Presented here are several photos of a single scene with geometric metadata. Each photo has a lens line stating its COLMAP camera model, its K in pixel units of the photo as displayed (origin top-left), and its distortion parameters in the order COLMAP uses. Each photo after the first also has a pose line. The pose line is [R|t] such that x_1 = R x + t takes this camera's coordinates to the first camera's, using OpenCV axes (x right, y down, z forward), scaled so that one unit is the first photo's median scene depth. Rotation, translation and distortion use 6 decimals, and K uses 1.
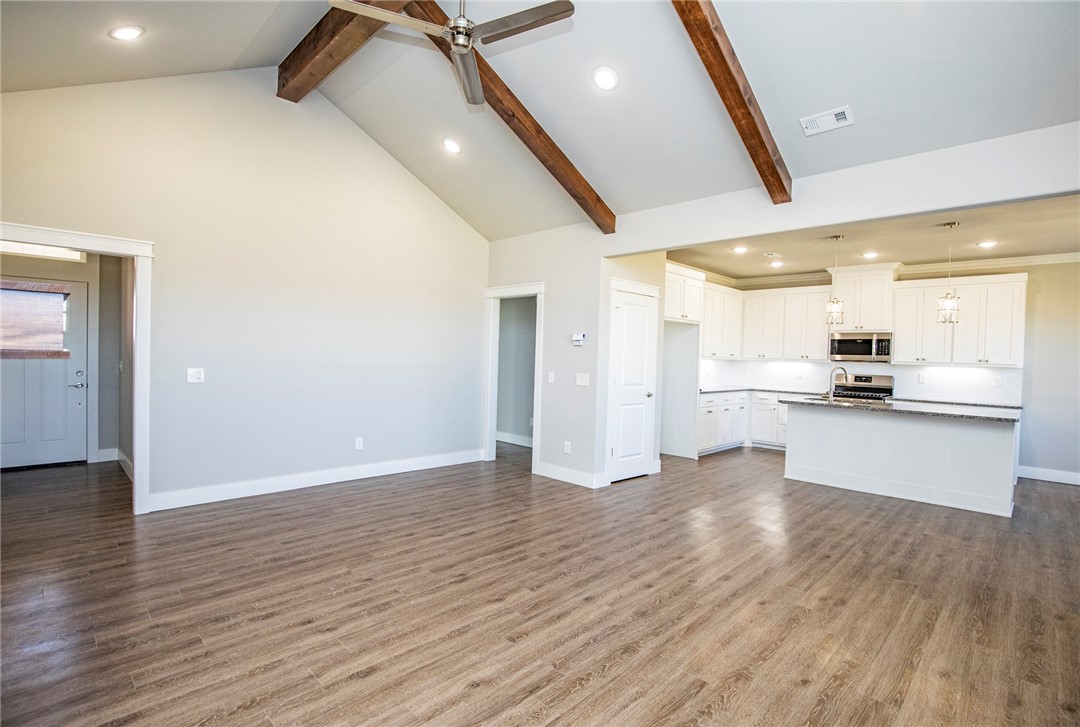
lens RADIAL K [[508.6, 0, 542.3], [0, 508.6, 366.2], [0, 0, 1]] dist [-0.026090, 0.004400]
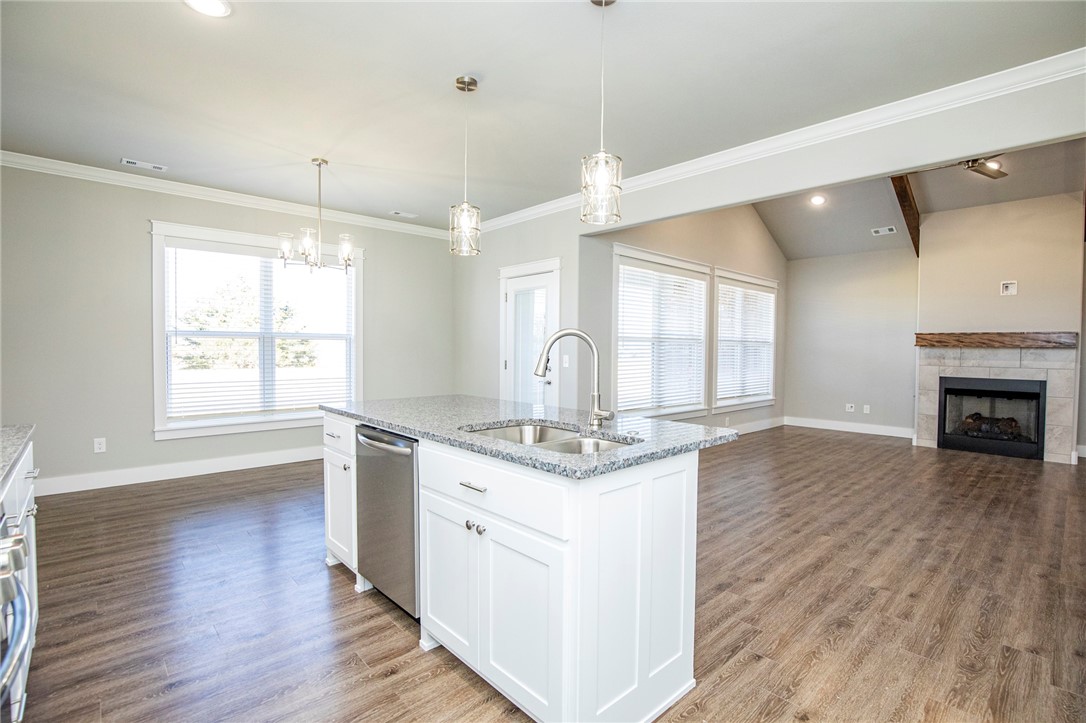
lens RADIAL K [[511.4, 0, 545.4], [0, 511.4, 371.9], [0, 0, 1]] dist [-0.026090, 0.004400]
pose [[-0.998625, -0.038398, 0.035681, 1.040389], [-0.035740, 0.996739, 0.072346, 0.005916], [-0.038343, 0.070971, -0.996741, 2.389141]]
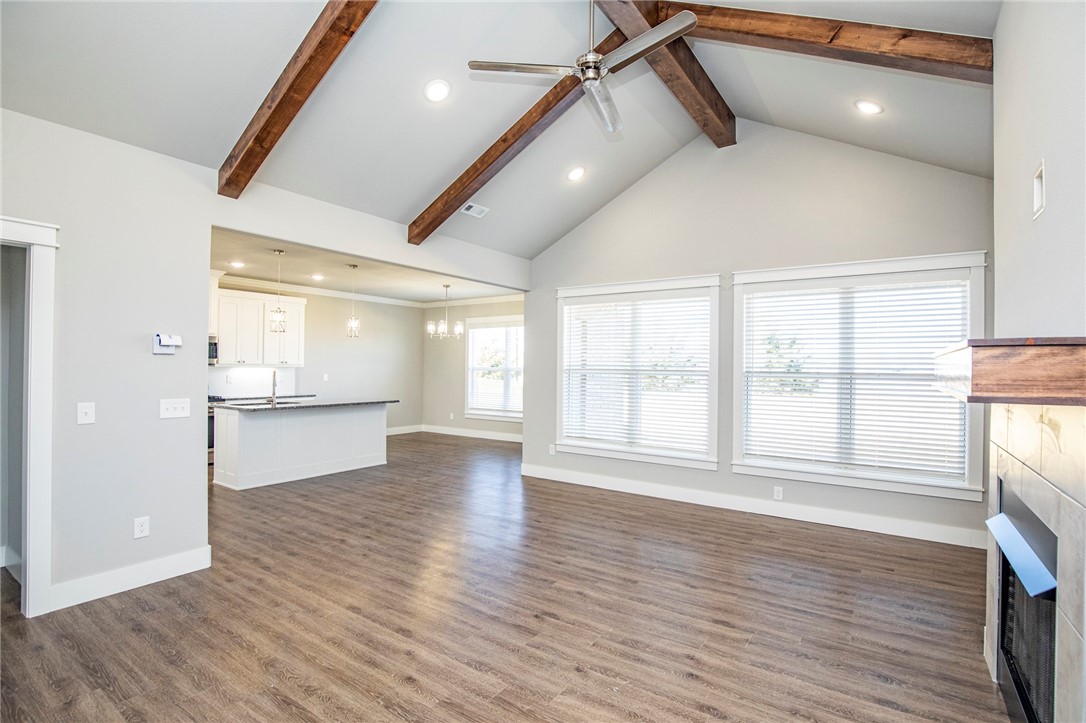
lens RADIAL K [[511.4, 0, 546.8], [0, 511.4, 364.2], [0, 0, 1]] dist [-0.026090, 0.004400]
pose [[-0.171825, -0.023060, 0.984858, -1.001995], [0.008892, 0.999649, 0.024957, -0.063143], [-0.985087, 0.013046, -0.171560, 1.075842]]
